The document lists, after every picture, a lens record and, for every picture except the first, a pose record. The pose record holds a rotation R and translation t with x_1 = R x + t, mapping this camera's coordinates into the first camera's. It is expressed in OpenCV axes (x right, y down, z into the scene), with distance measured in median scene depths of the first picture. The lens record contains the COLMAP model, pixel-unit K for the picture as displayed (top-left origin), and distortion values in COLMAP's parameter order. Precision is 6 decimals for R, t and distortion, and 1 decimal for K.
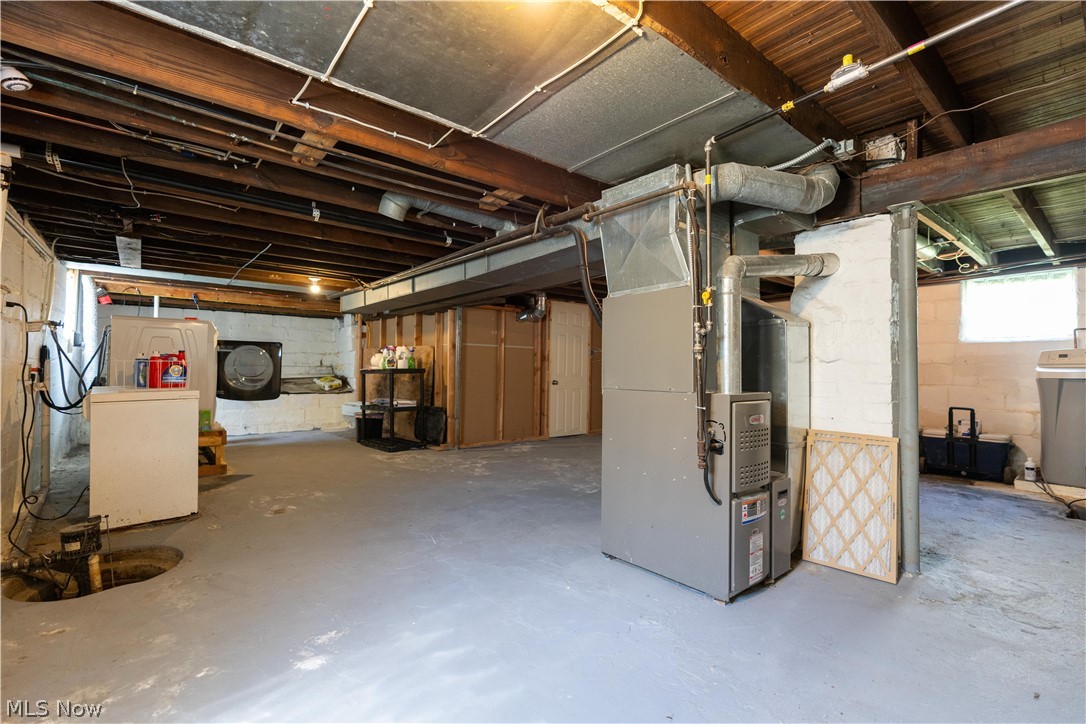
lens RADIAL K [[491.1, 0, 544.0], [0, 491.1, 364.6], [0, 0, 1]] dist [-0.016057, 0.000287]
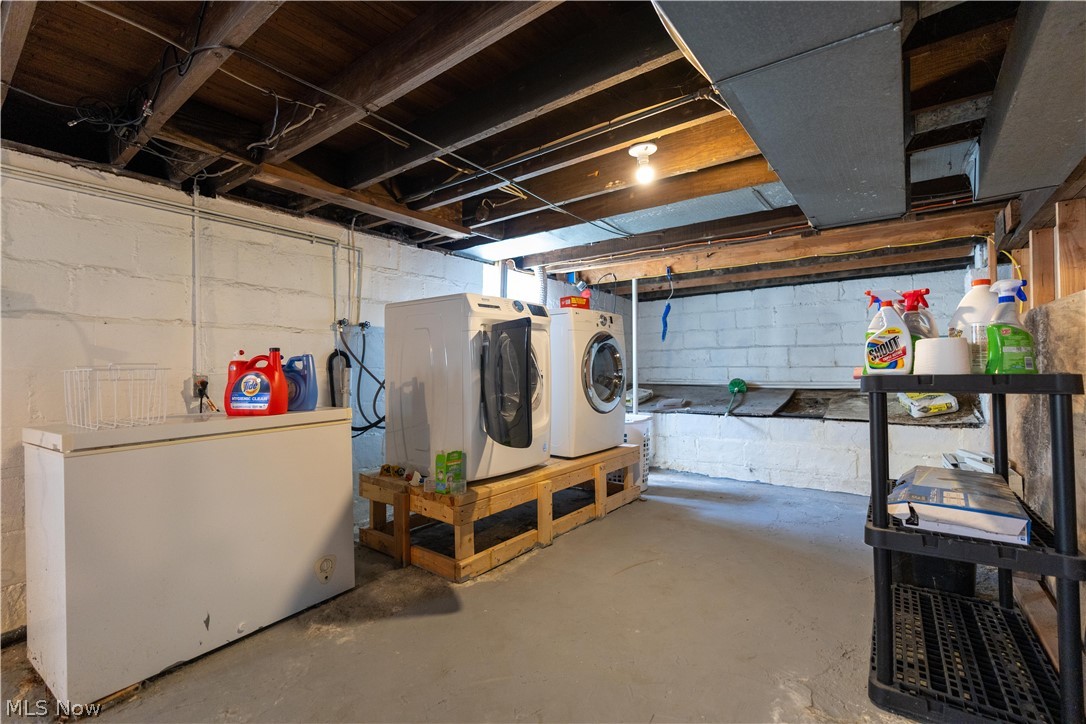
lens RADIAL K [[491.1, 0, 540.4], [0, 491.1, 363.2], [0, 0, 1]] dist [-0.016057, 0.000287]
pose [[0.237549, -0.022496, -0.971115, -0.075991], [0.019394, 0.999642, -0.018413, 0.001972], [0.971182, -0.014460, 0.237900, 0.577031]]
